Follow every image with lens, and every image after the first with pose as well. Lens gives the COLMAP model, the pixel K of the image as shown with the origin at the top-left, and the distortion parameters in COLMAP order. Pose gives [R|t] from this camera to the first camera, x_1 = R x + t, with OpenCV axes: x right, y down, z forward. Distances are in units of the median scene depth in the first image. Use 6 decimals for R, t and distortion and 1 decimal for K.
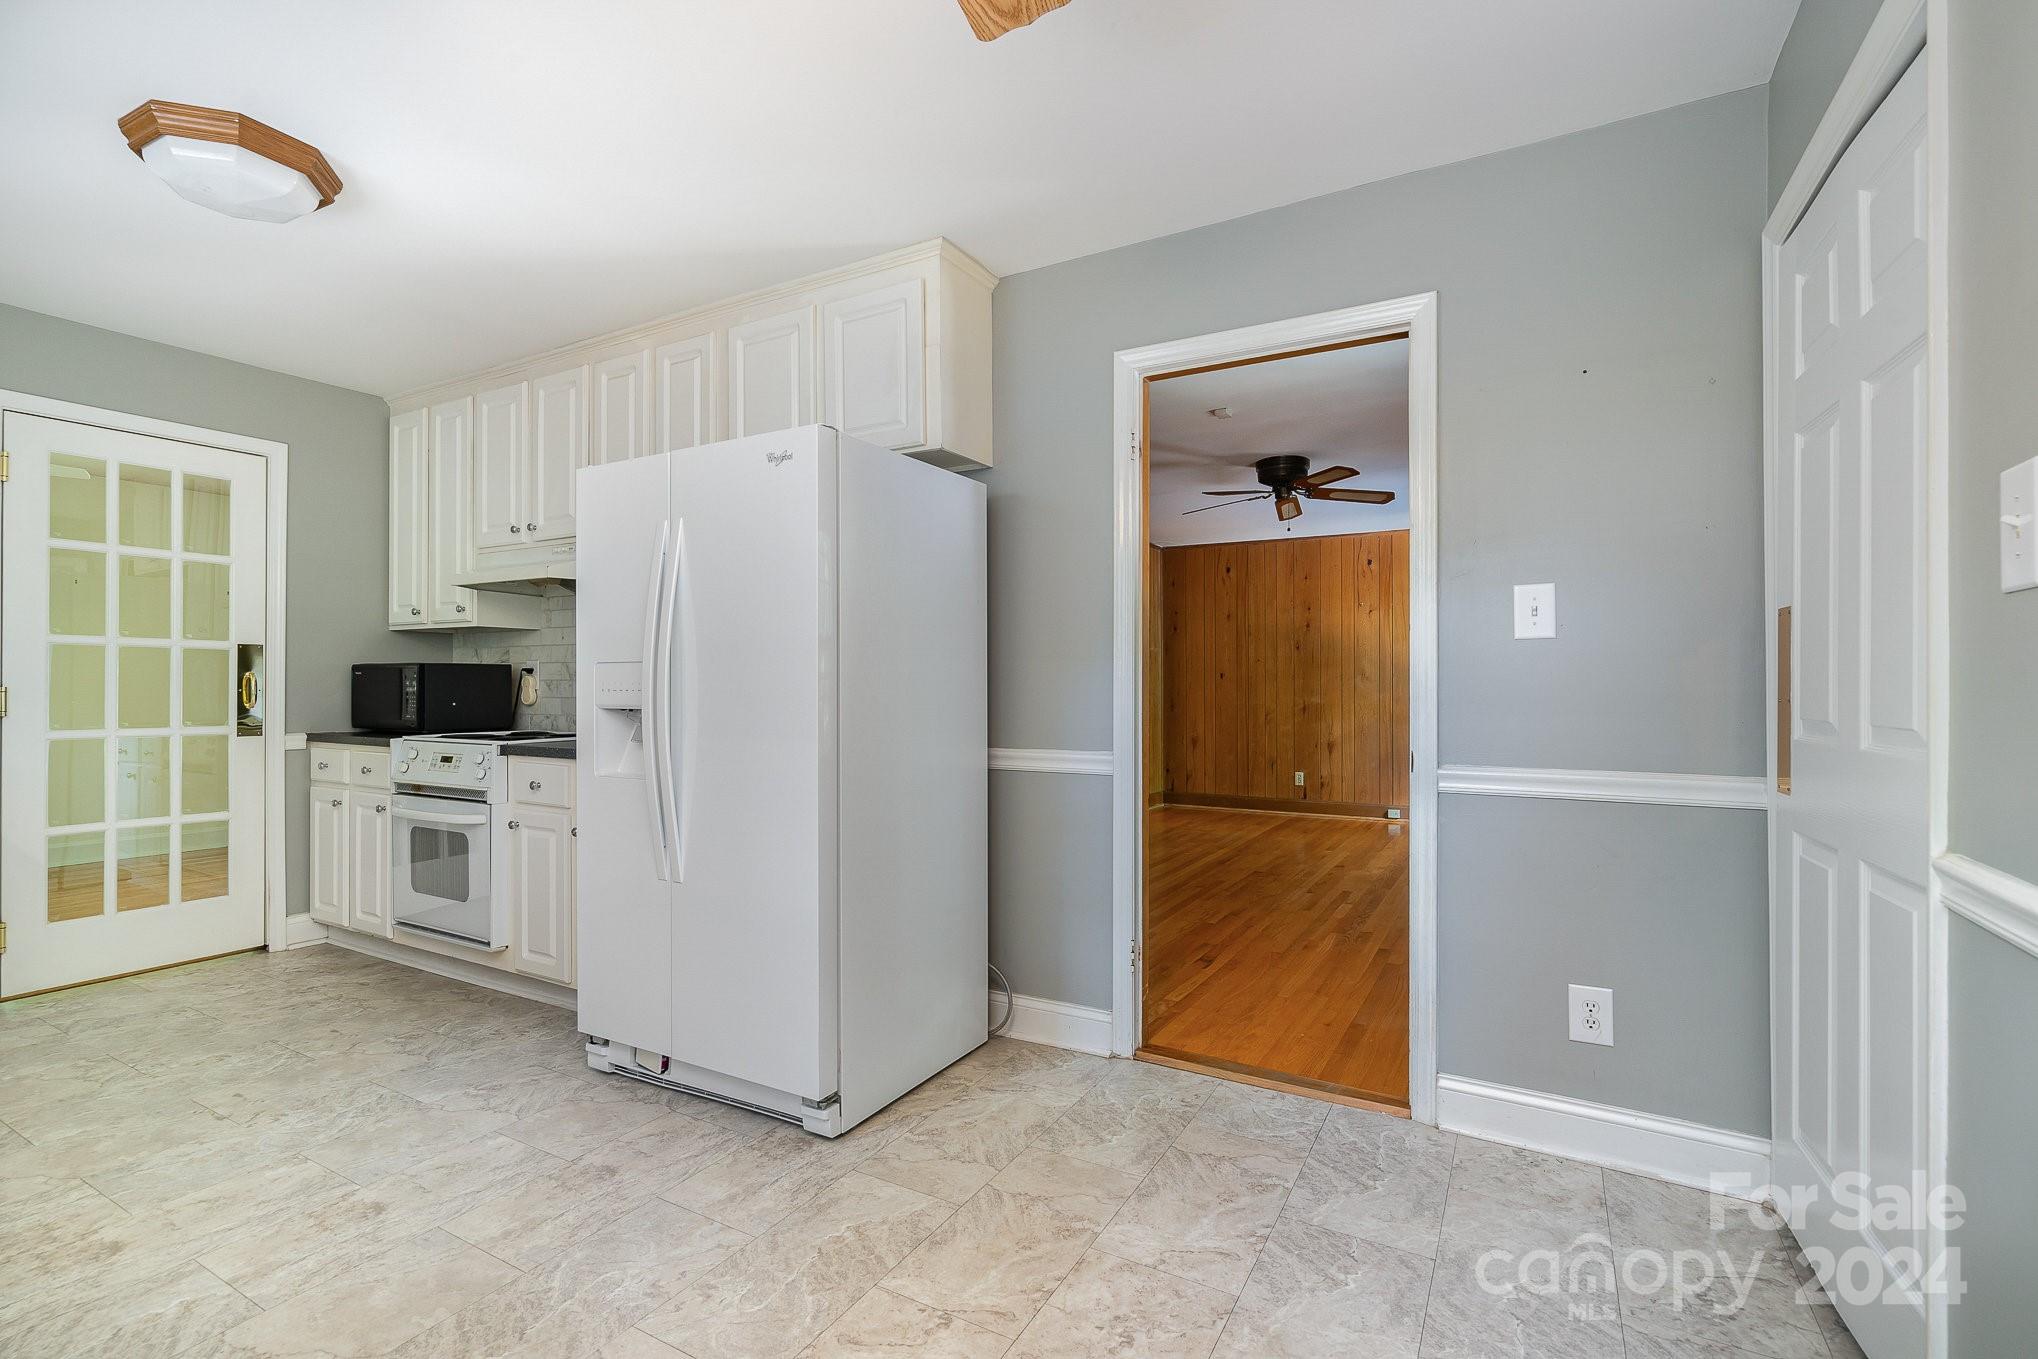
lens RADIAL K [[932.9, 0, 1009.2], [0, 932.9, 679.9], [0, 0, 1]] dist [0.000784, -0.000246]
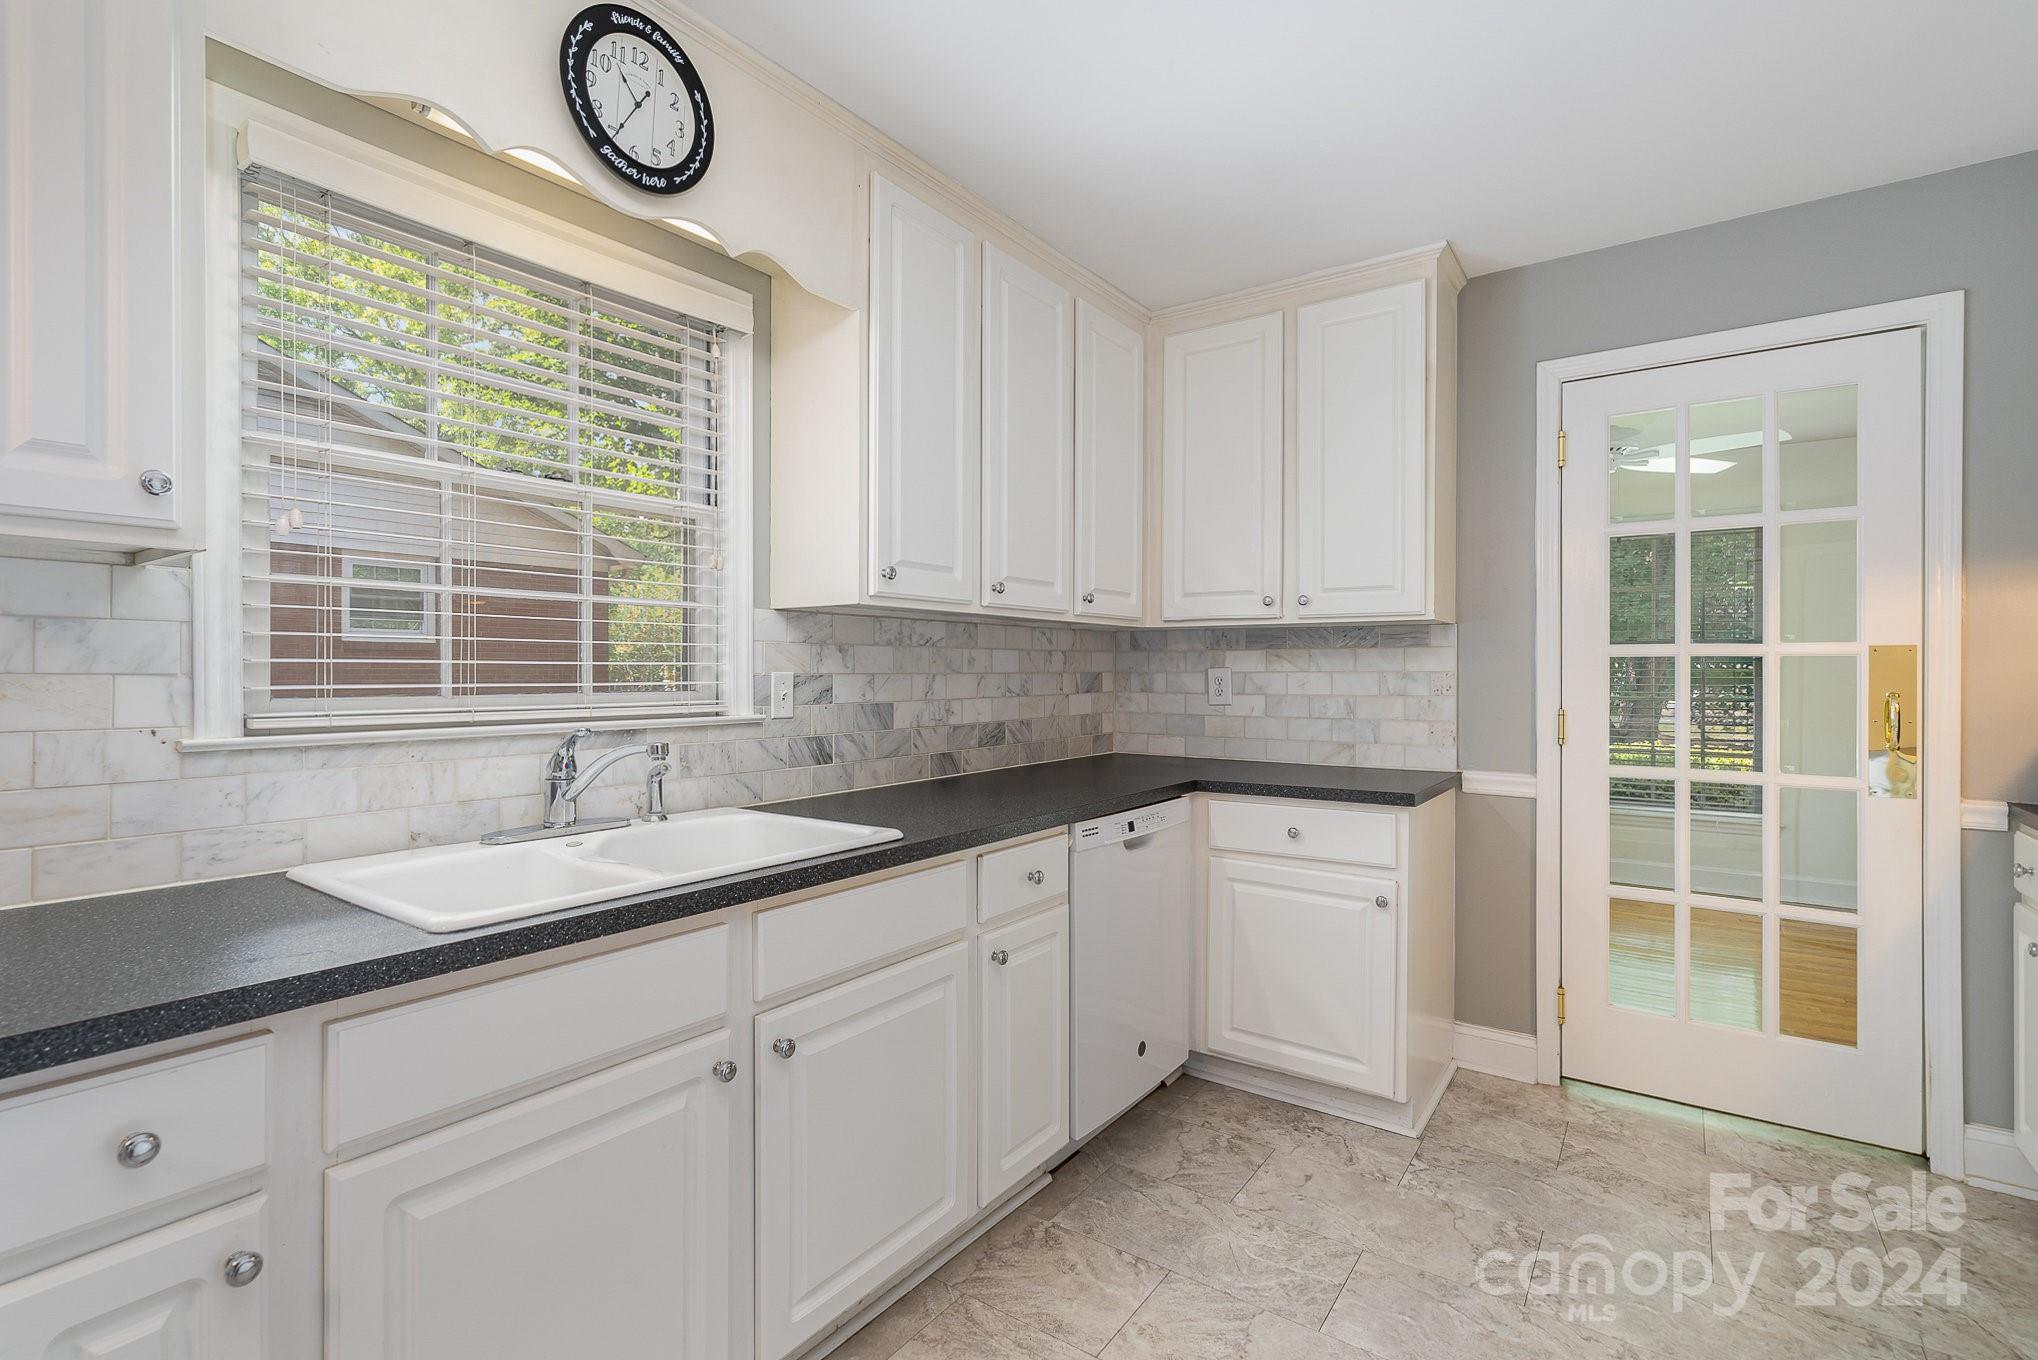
lens RADIAL K [[932.9, 0, 1005.8], [0, 932.9, 671.0], [0, 0, 1]] dist [0.000784, -0.000246]
pose [[-0.102531, -0.002718, -0.994726, -0.171391], [0.006041, 0.999976, -0.003355, -0.025755], [0.994711, -0.006353, -0.102512, 0.550664]]
